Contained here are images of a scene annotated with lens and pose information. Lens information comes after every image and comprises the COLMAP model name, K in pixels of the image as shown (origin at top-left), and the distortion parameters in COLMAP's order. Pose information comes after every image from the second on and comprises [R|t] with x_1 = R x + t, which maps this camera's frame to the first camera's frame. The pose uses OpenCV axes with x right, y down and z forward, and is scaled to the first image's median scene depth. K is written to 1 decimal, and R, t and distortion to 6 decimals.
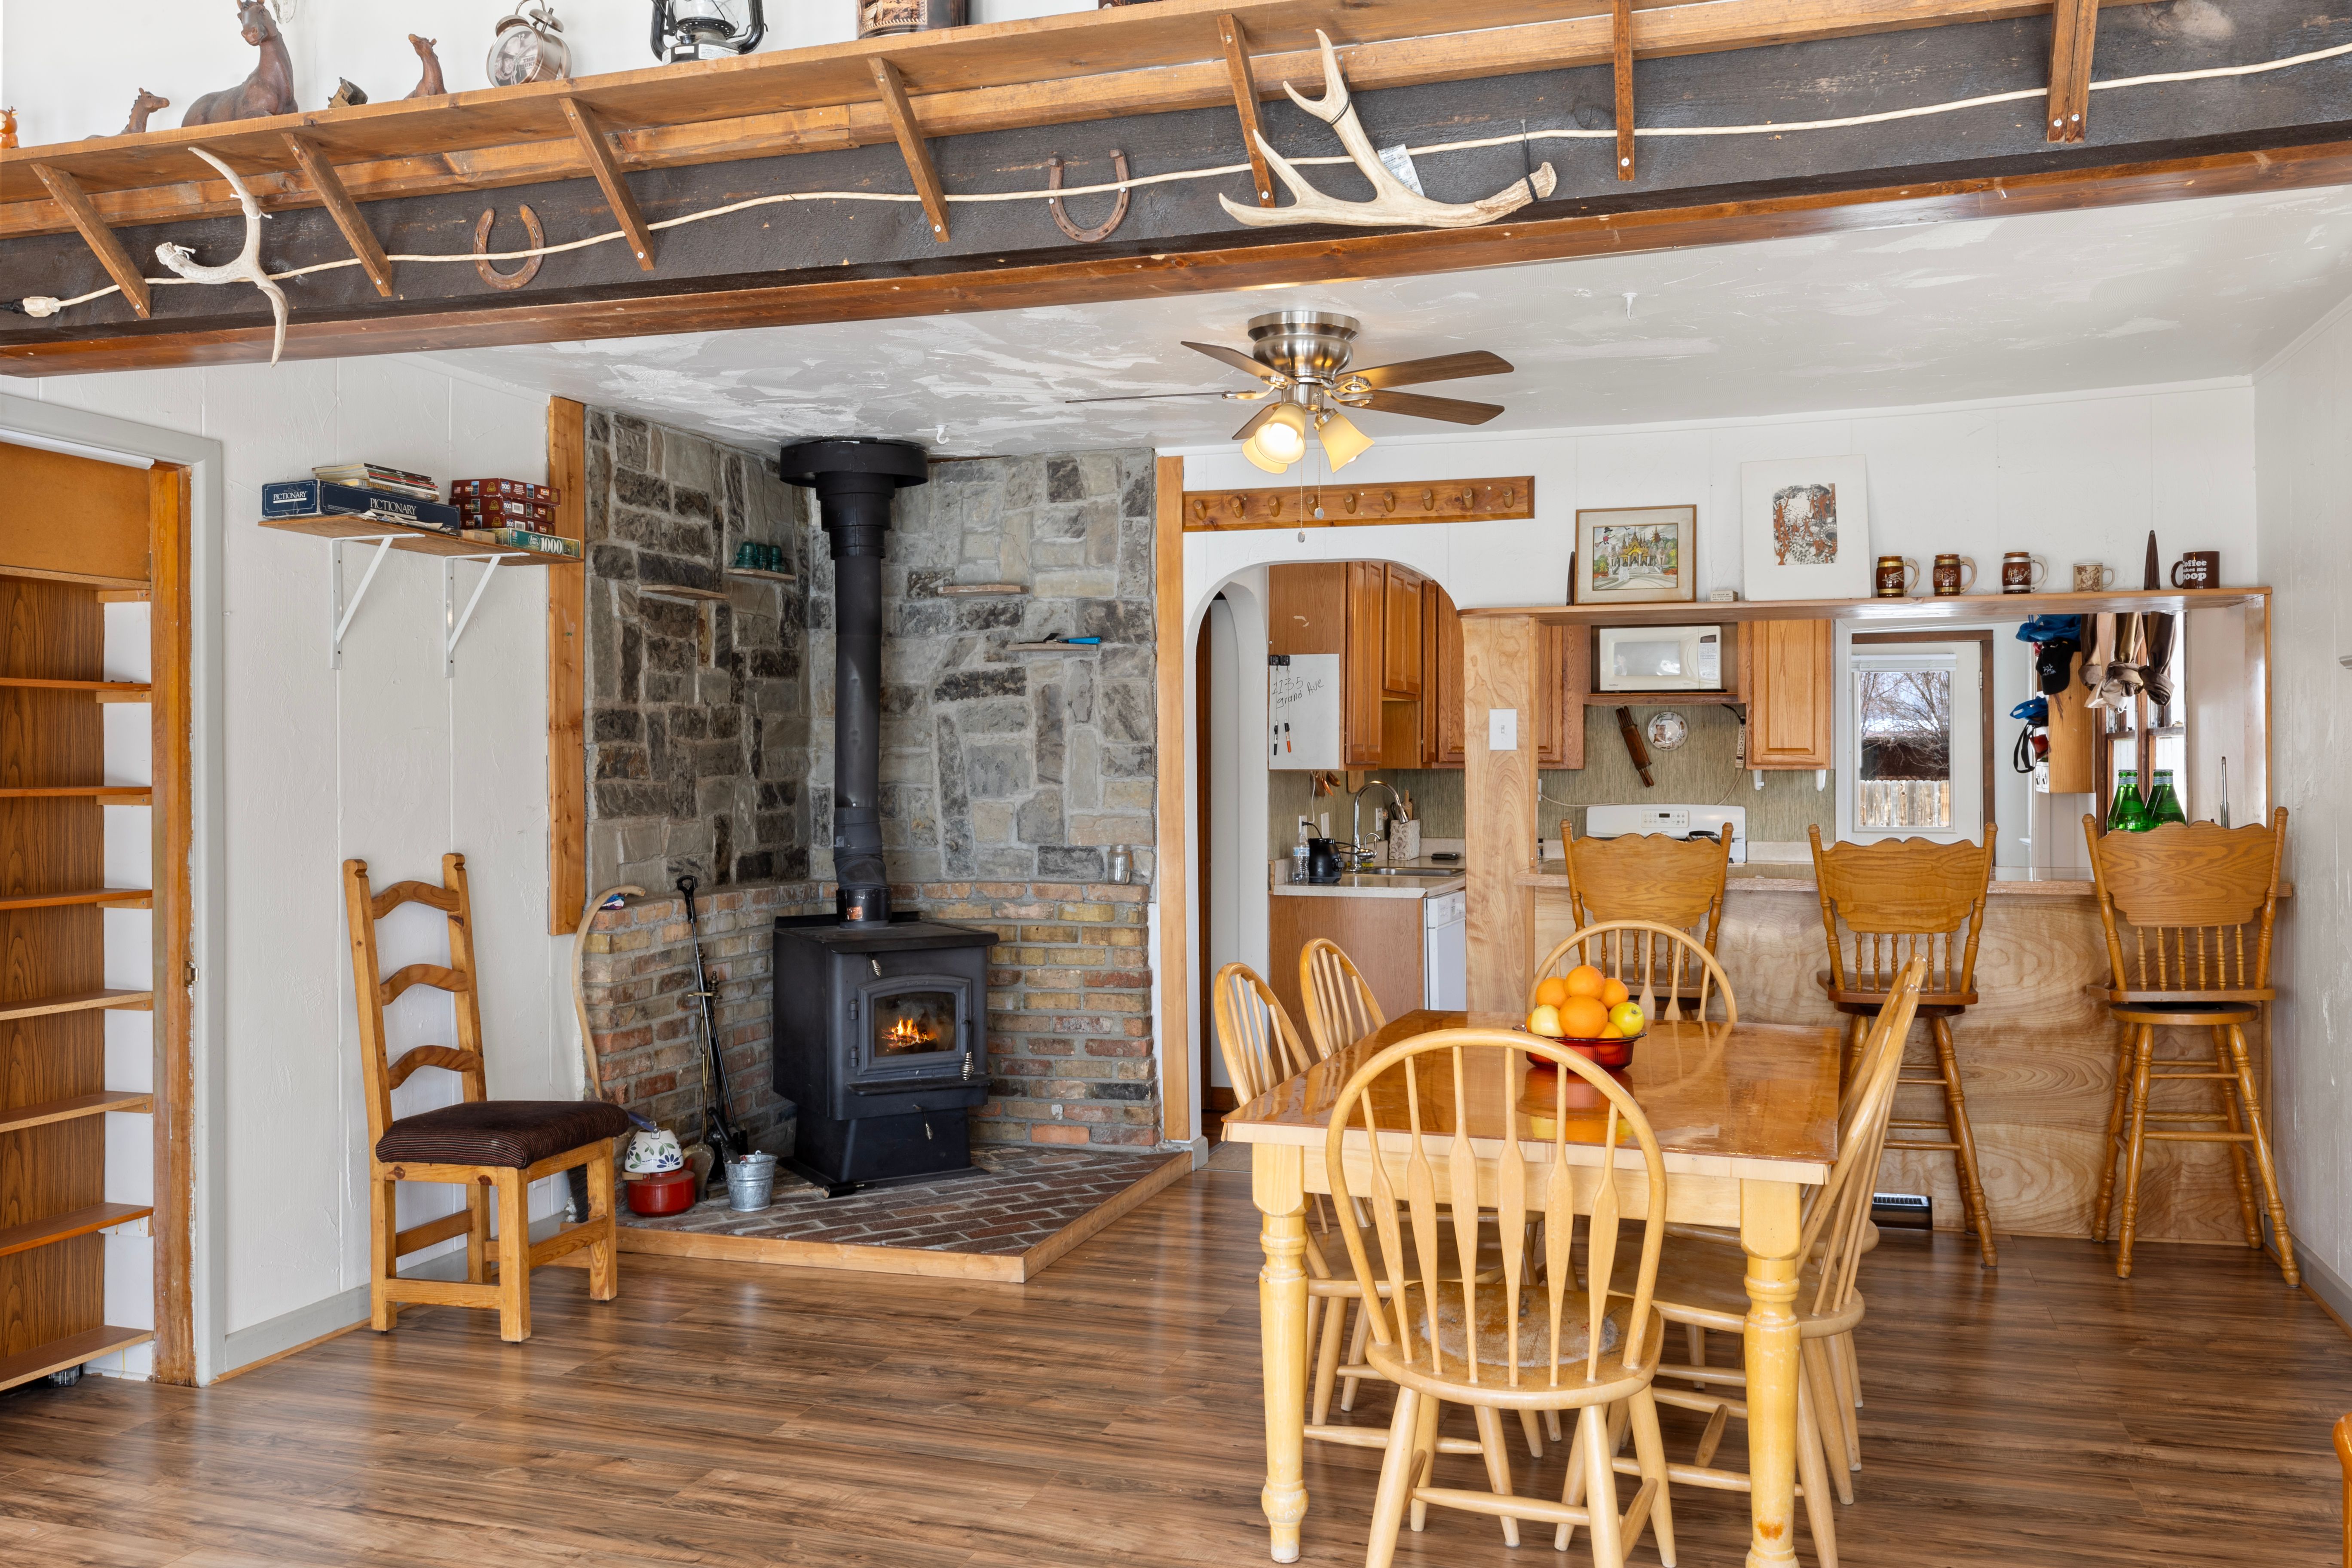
lens RADIAL K [[1861.8, 0, 1177.5], [0, 1861.8, 765.6], [0, 0, 1]] dist [0.005963, 0.002162]
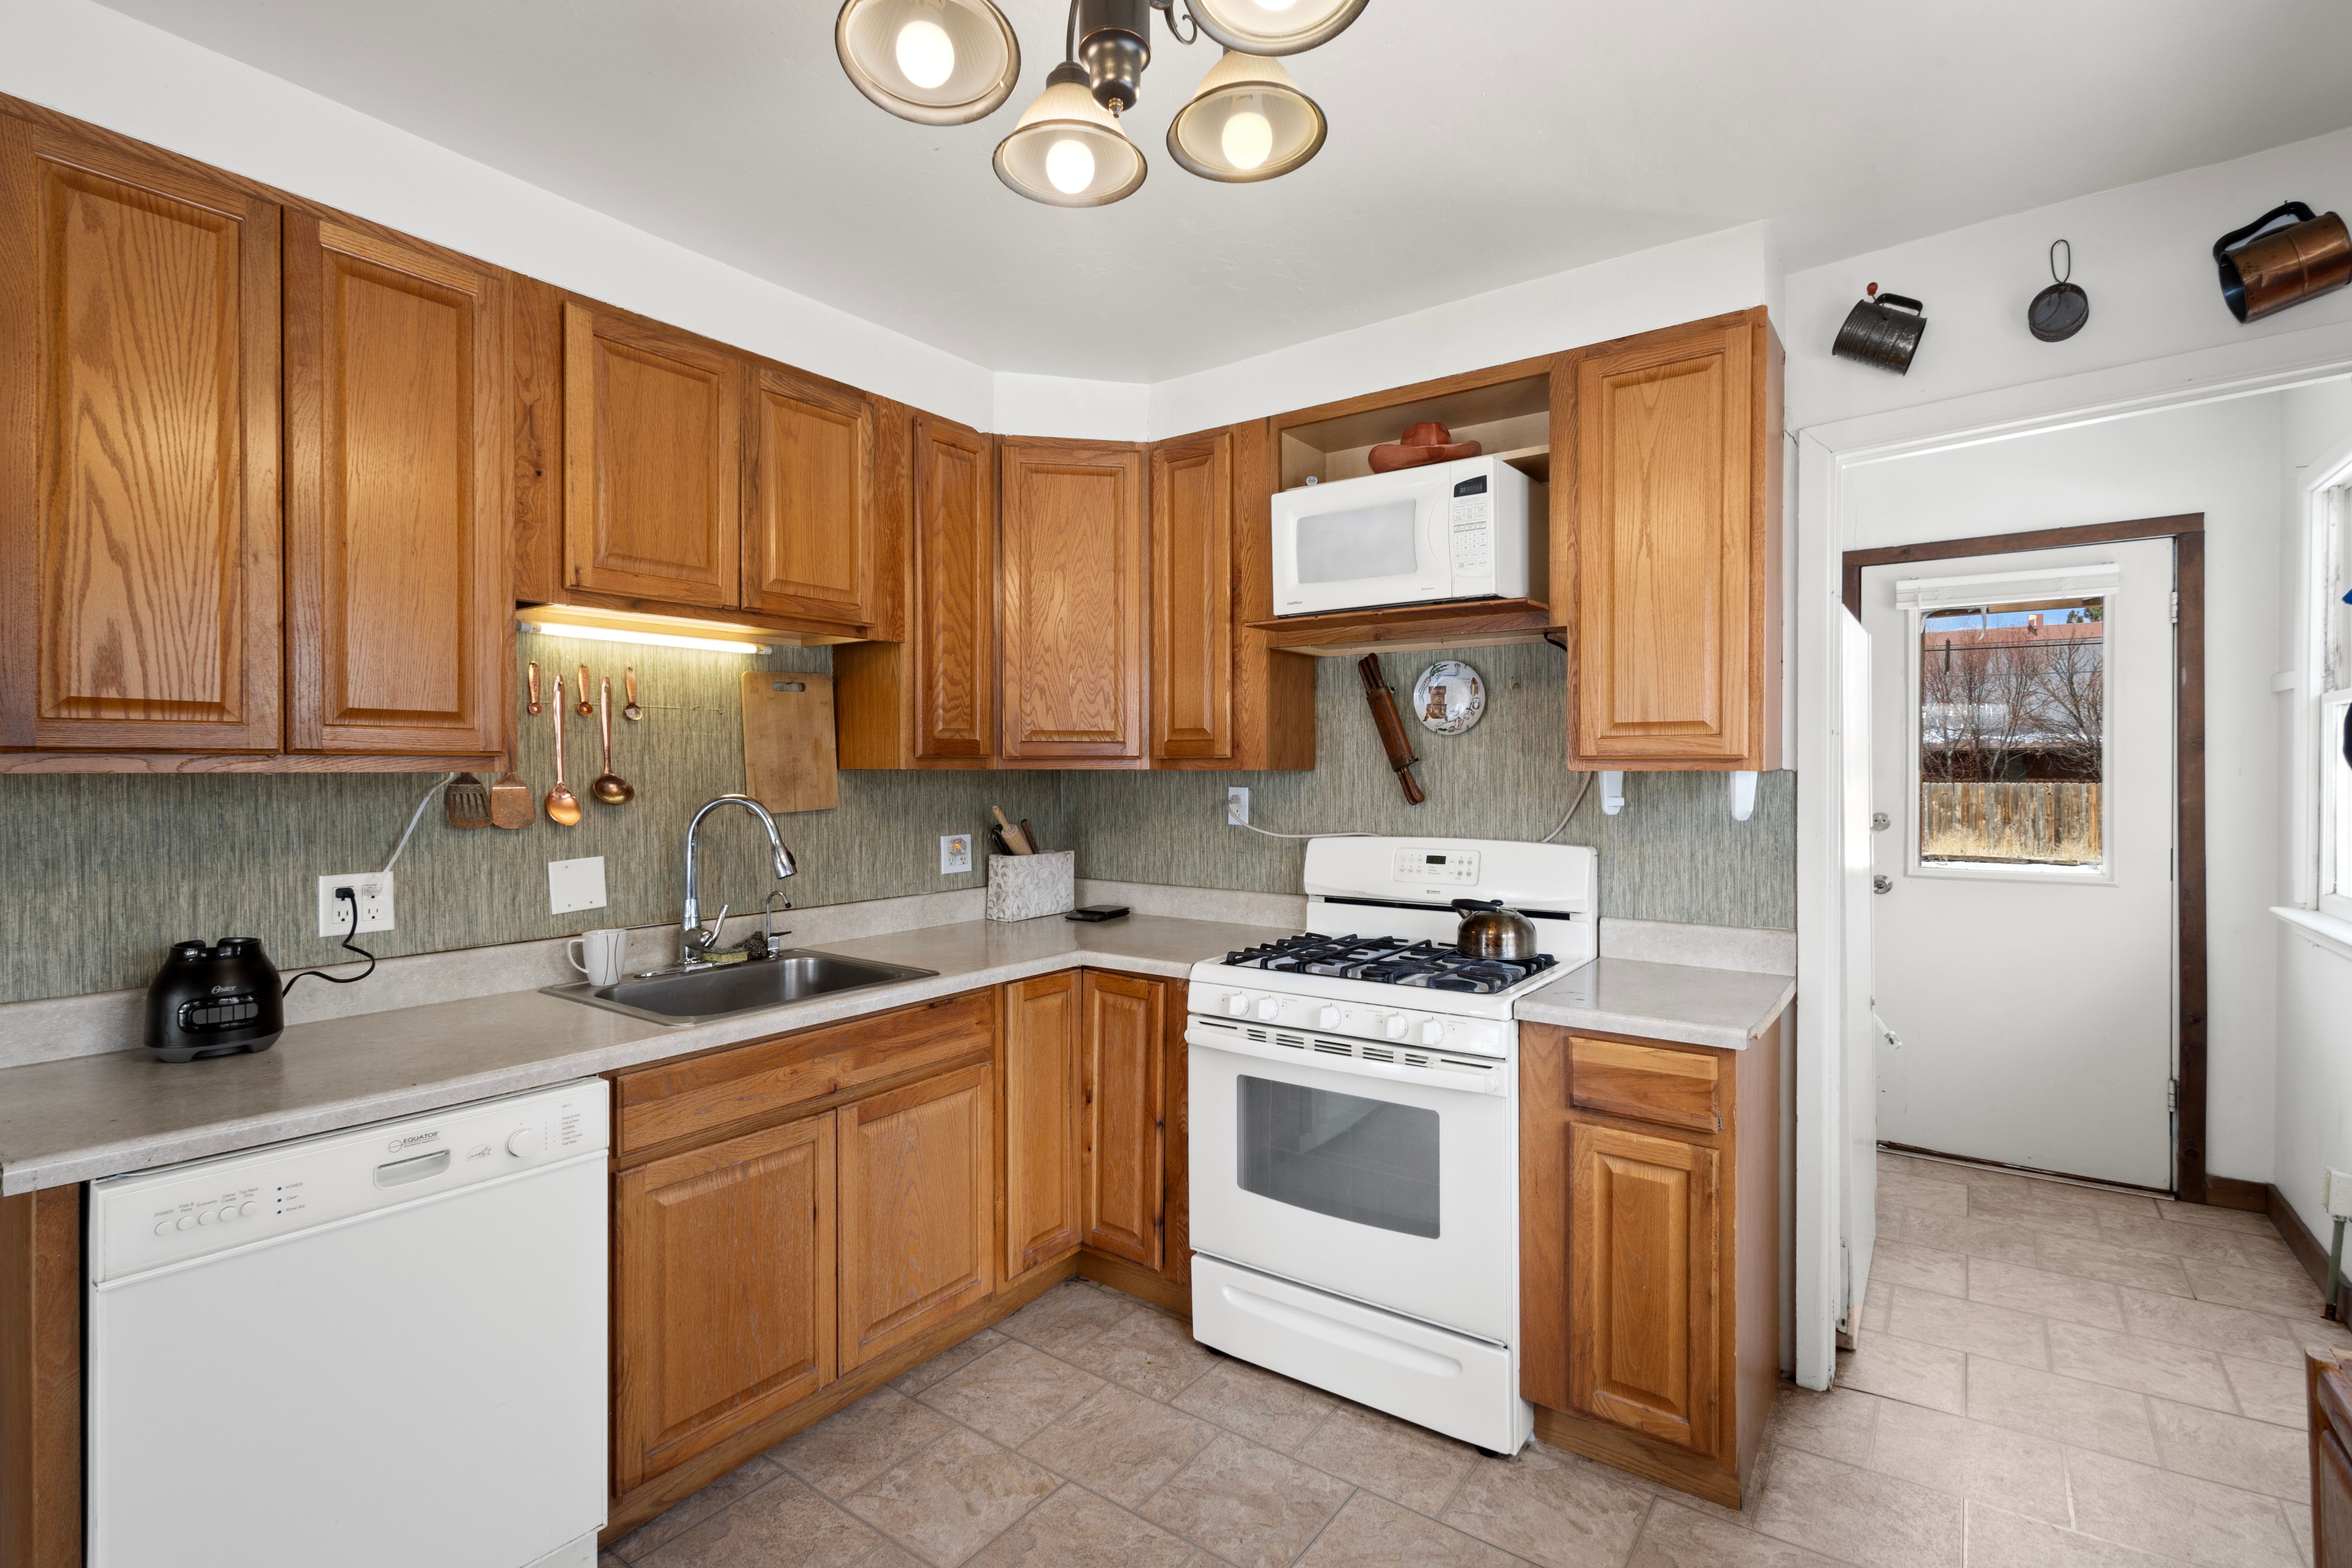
lens RADIAL K [[1082.3, 0, 1177.9], [0, 1082.3, 781.1], [0, 0, 1]] dist [0.013446, 0.000118]
pose [[0.953641, 0.001679, -0.300942, 0.437036], [0.001295, 0.999952, 0.009682, 0.002722], [0.300944, -0.009623, 0.953593, 1.064282]]
